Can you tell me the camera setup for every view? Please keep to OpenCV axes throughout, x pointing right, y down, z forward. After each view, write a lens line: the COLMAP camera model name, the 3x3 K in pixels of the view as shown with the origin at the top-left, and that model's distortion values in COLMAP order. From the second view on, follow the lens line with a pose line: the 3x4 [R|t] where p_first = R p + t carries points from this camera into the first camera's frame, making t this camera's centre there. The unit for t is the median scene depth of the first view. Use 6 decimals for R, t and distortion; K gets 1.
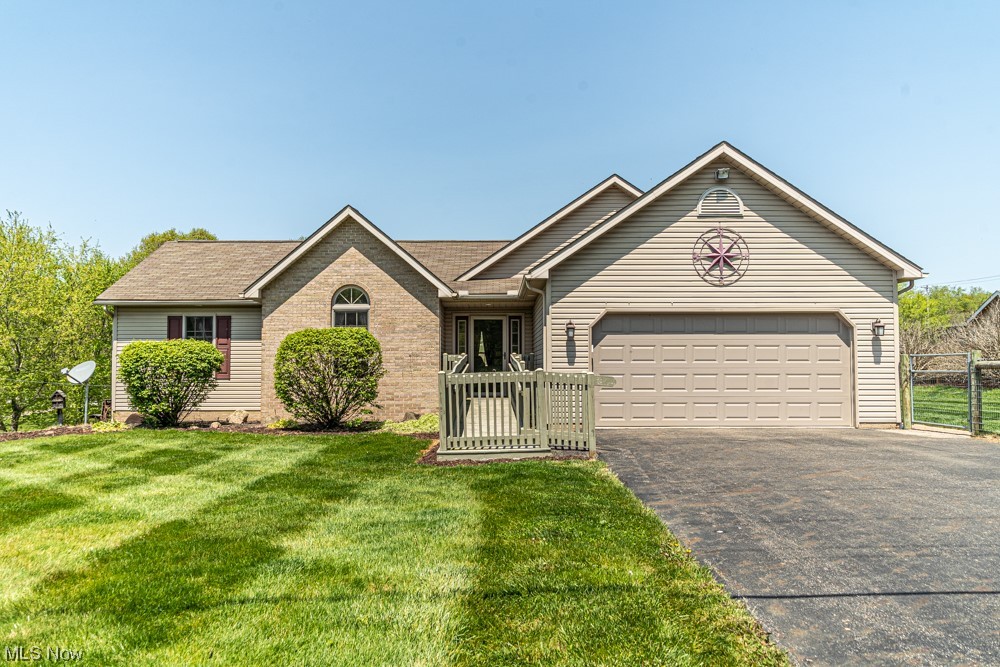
lens RADIAL K [[791.2, 0, 500.0], [0, 791.2, 333.5], [0, 0, 1]] dist [-0.007987, 0.002327]
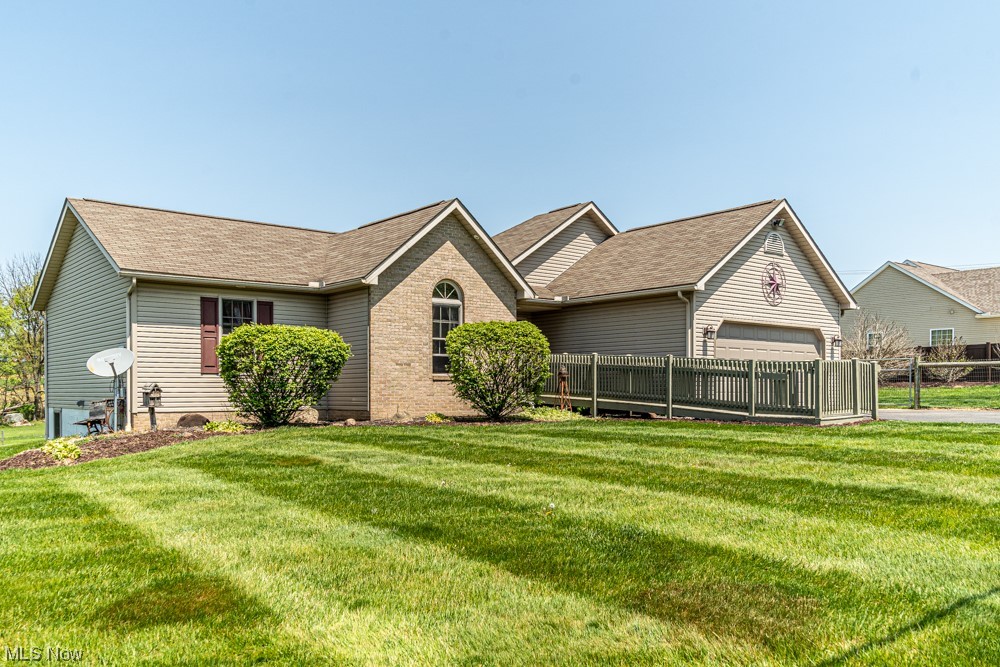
lens RADIAL K [[815.6, 0, 499.1], [0, 815.6, 413.8], [0, 0, 1]] dist [0.005033, 0.001216]
pose [[0.780970, -0.017140, 0.624333, -0.874263], [-0.028515, 0.997603, 0.063056, 0.045355], [-0.623917, -0.067047, 0.778609, 0.168824]]
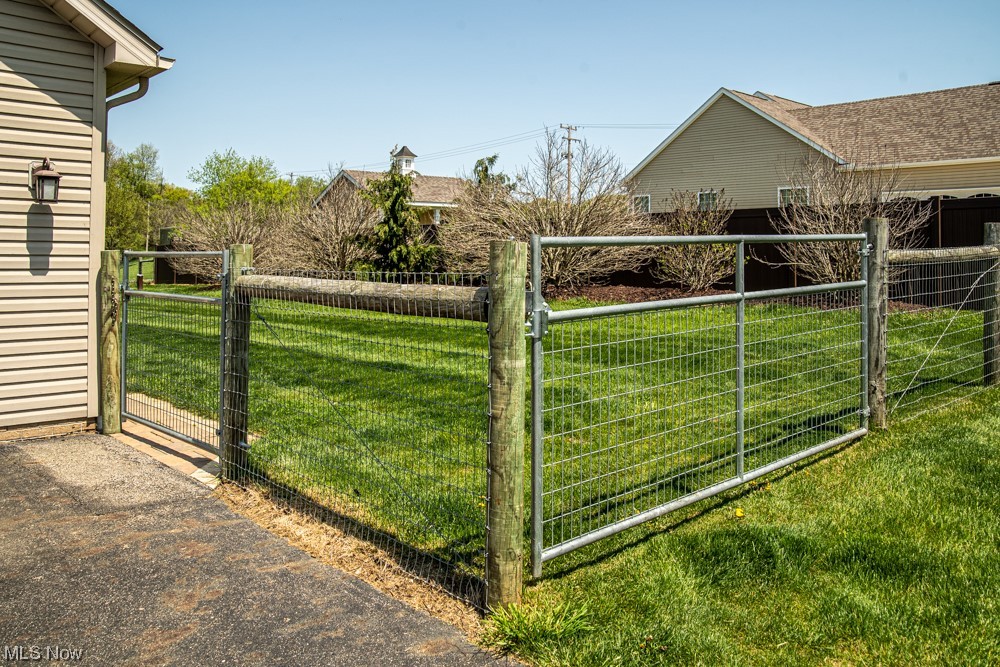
lens RADIAL K [[830.3, 0, 499.8], [0, 830.3, 252.9], [0, 0, 1]] dist [-0.109967, 0.001257]
pose [[0.739251, 0.007905, 0.673384, 0.336463], [-0.036885, 0.998905, 0.028767, 0.007303], [-0.672419, -0.046104, 0.738733, 0.491998]]
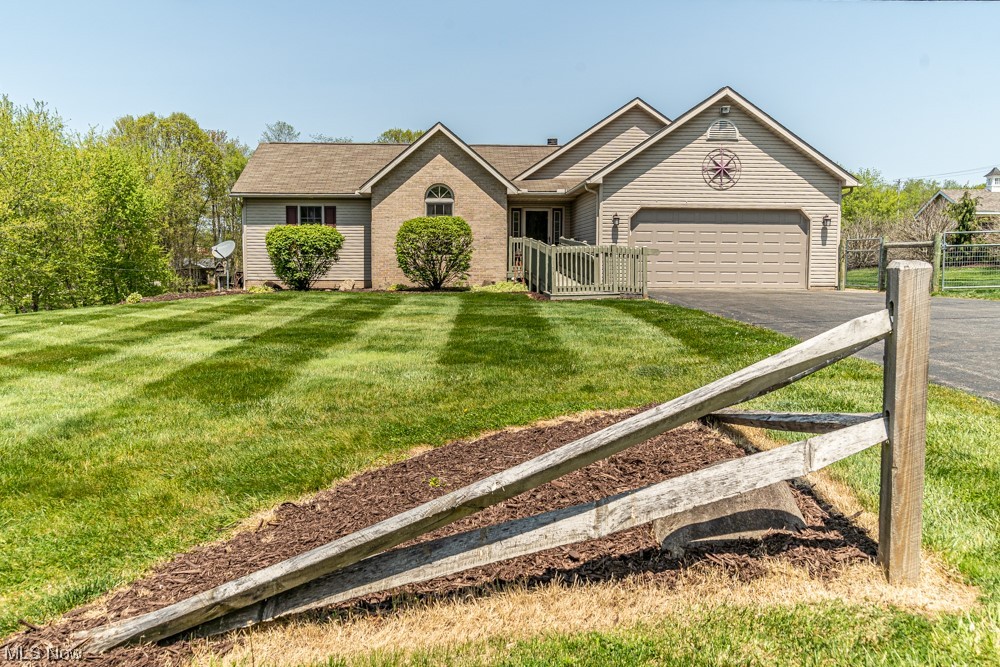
lens RADIAL K [[830.1, 0, 500.0], [0, 830.1, 333.5], [0, 0, 1]] dist [-0.016414, -0.000631]
pose [[0.998896, 0.003133, 0.046877, -0.169932], [-0.009286, 0.991257, 0.131622, 0.003412], [-0.046055, -0.131912, 0.990191, -0.449394]]
